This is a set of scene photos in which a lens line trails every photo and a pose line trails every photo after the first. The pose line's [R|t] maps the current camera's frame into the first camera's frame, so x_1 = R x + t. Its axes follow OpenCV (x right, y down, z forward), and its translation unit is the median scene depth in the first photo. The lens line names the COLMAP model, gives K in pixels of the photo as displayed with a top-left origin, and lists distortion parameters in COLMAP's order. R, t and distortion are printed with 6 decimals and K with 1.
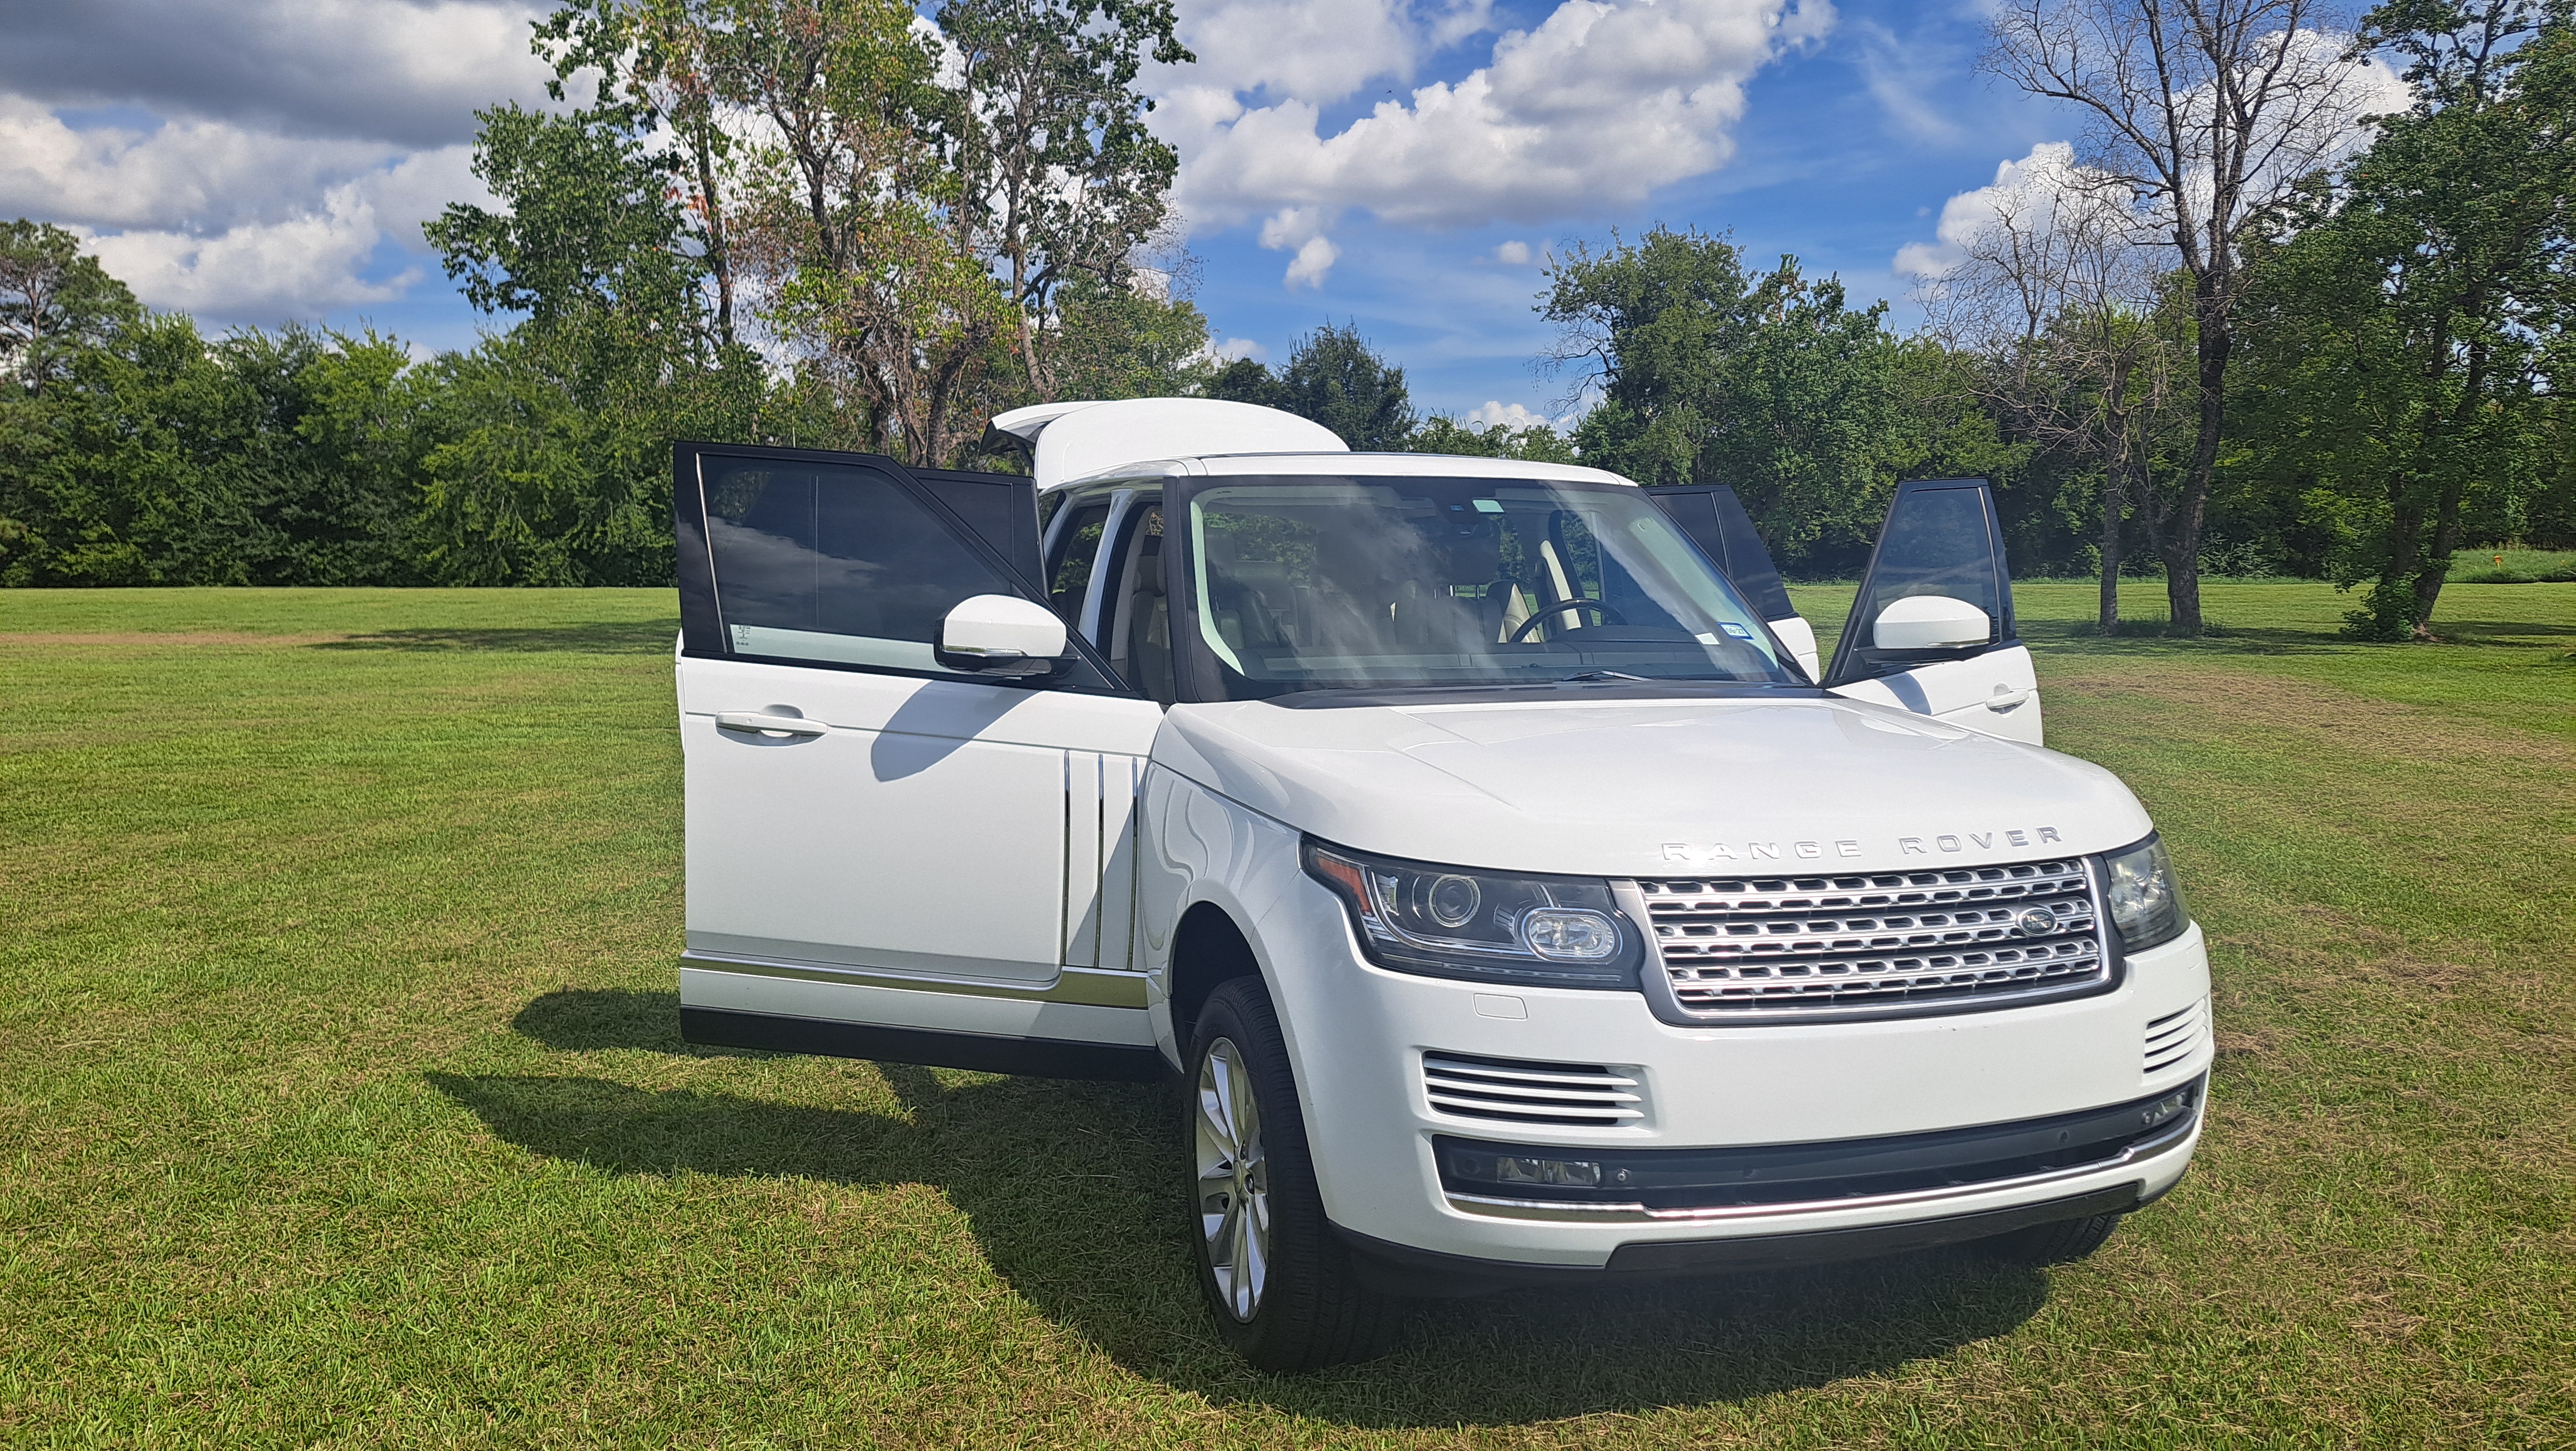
lens RADIAL K [[1855.4, 0, 1301.9], [0, 1855.4, 734.4], [0, 0, 1]] dist [0.056183, -0.065477]
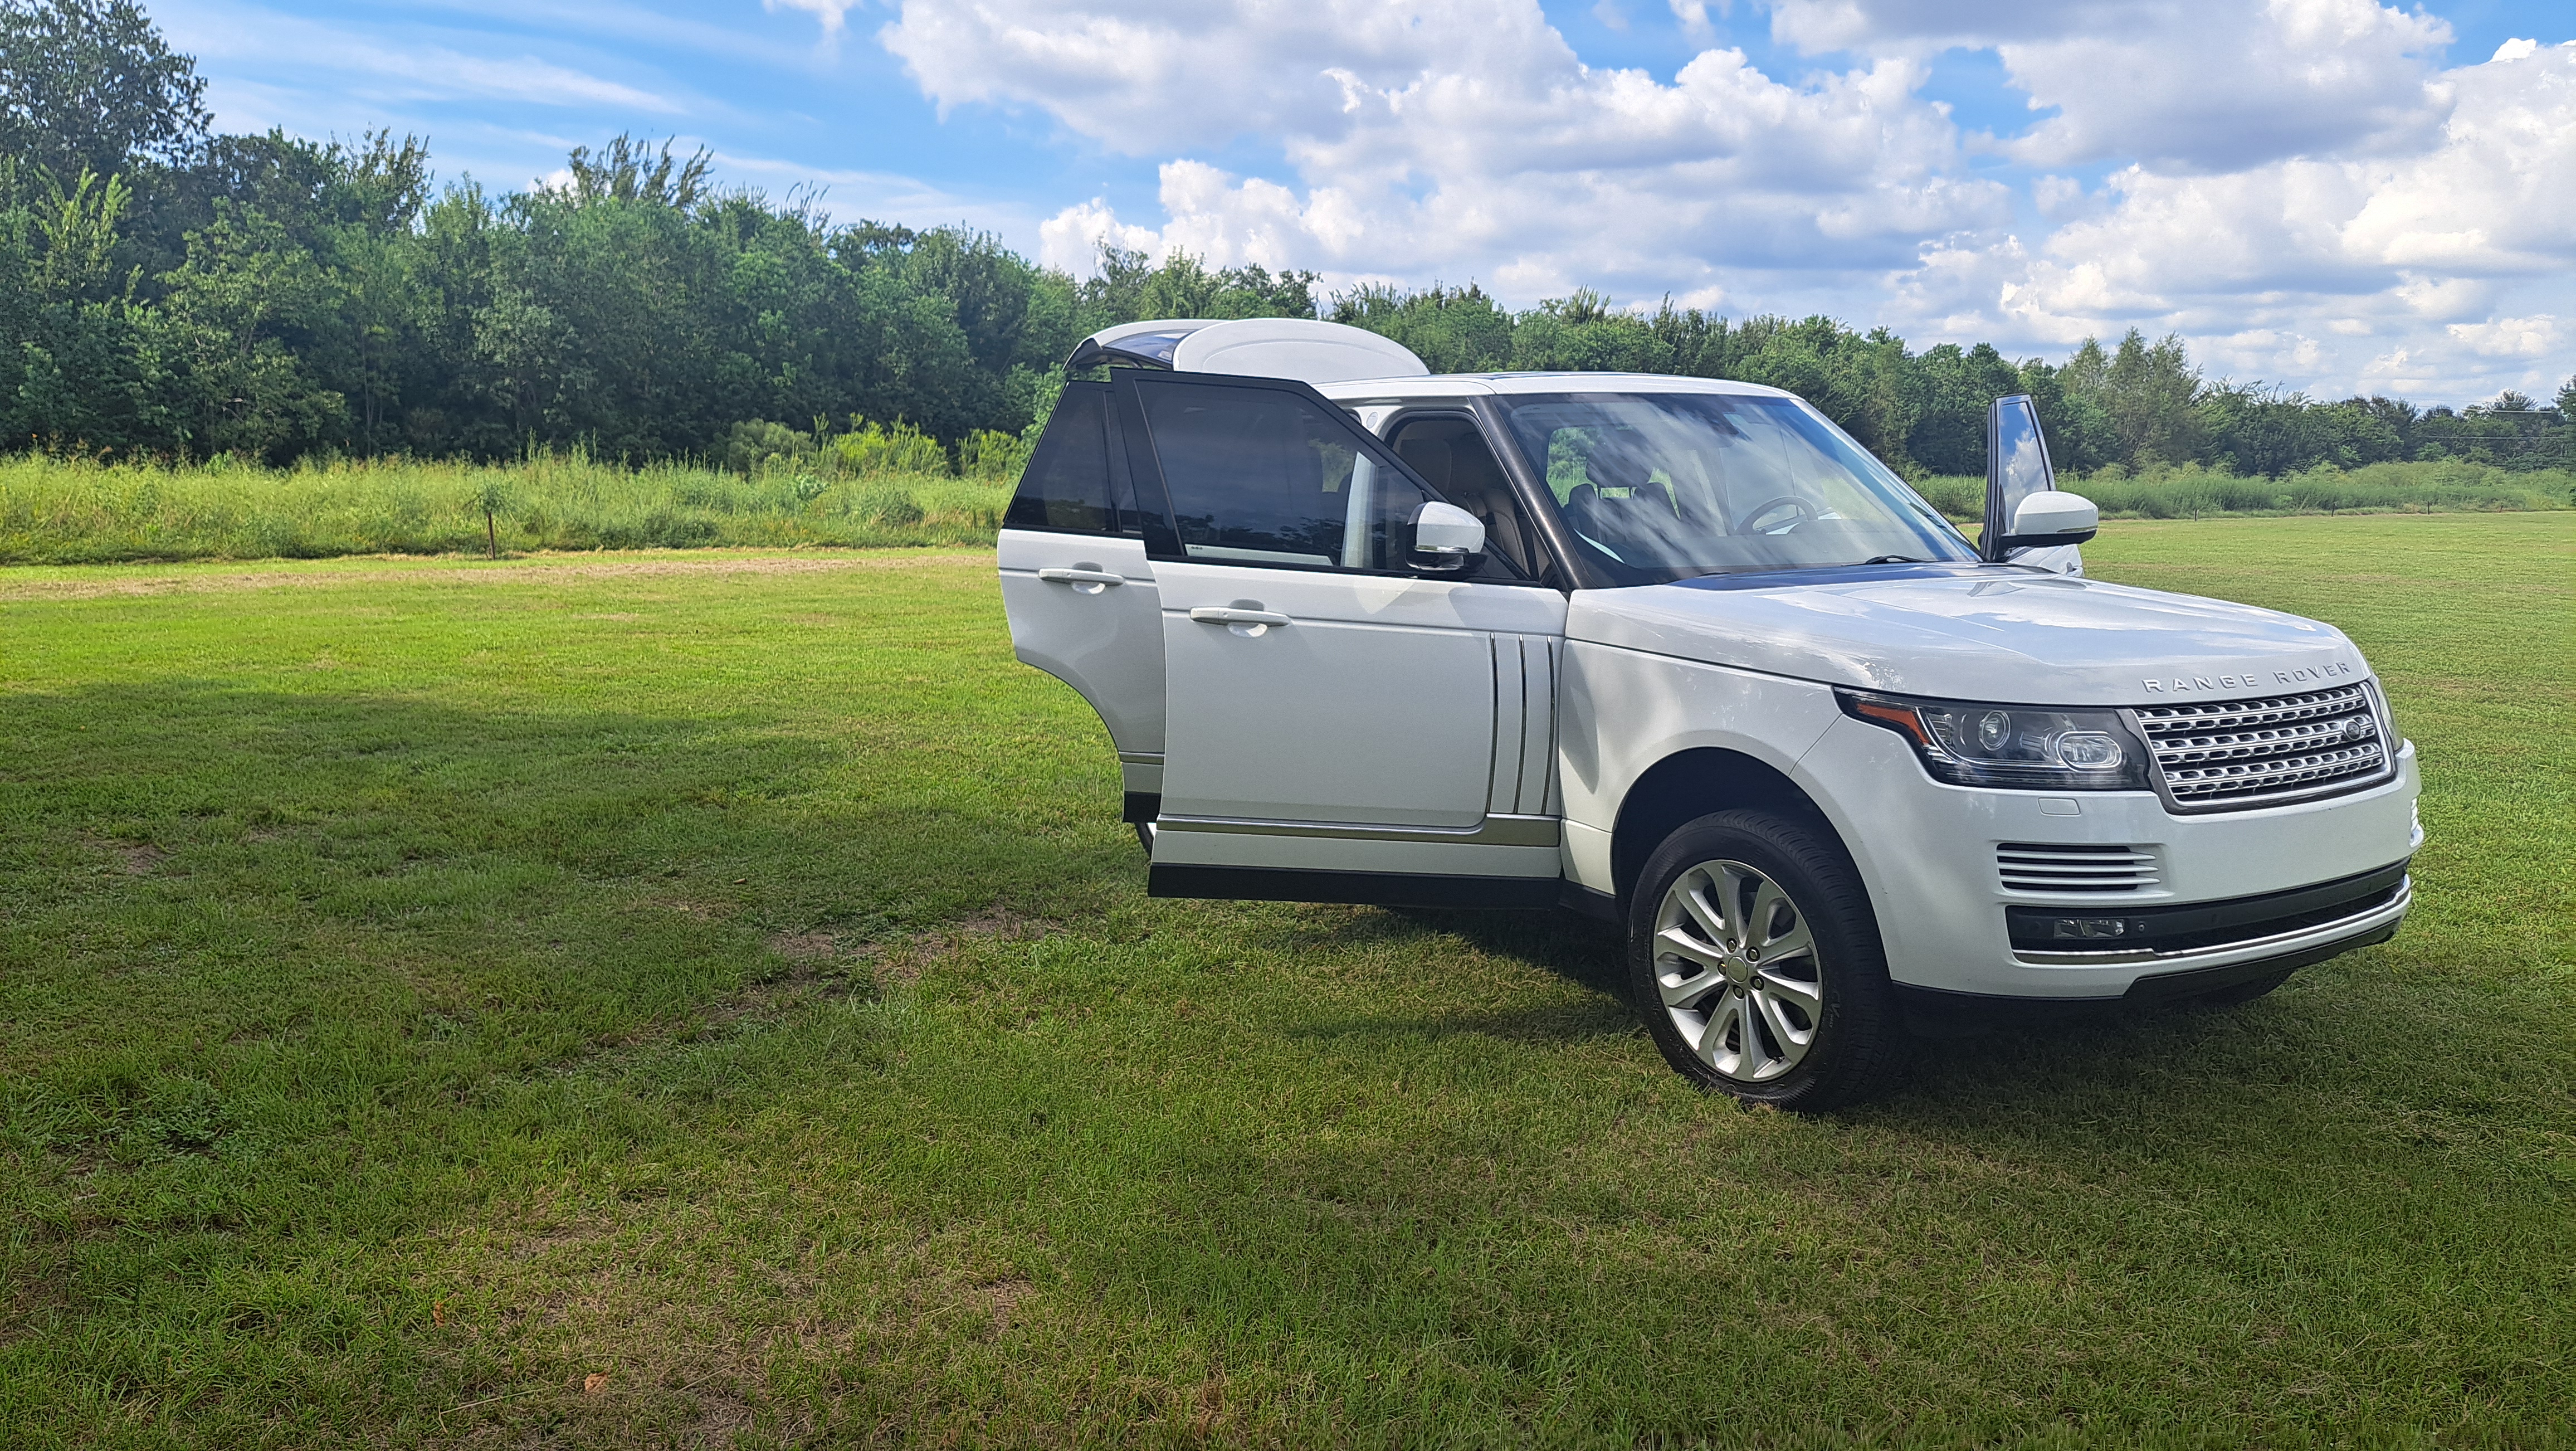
lens RADIAL K [[1855.4, 0, 1284.3], [0, 1855.4, 740.3], [0, 0, 1]] dist [0.056183, -0.065477]
pose [[0.977518, -0.039145, 0.207188, -0.681140], [0.028139, 0.998045, 0.055802, 0.010823], [-0.208968, -0.048717, 0.976708, -0.170683]]
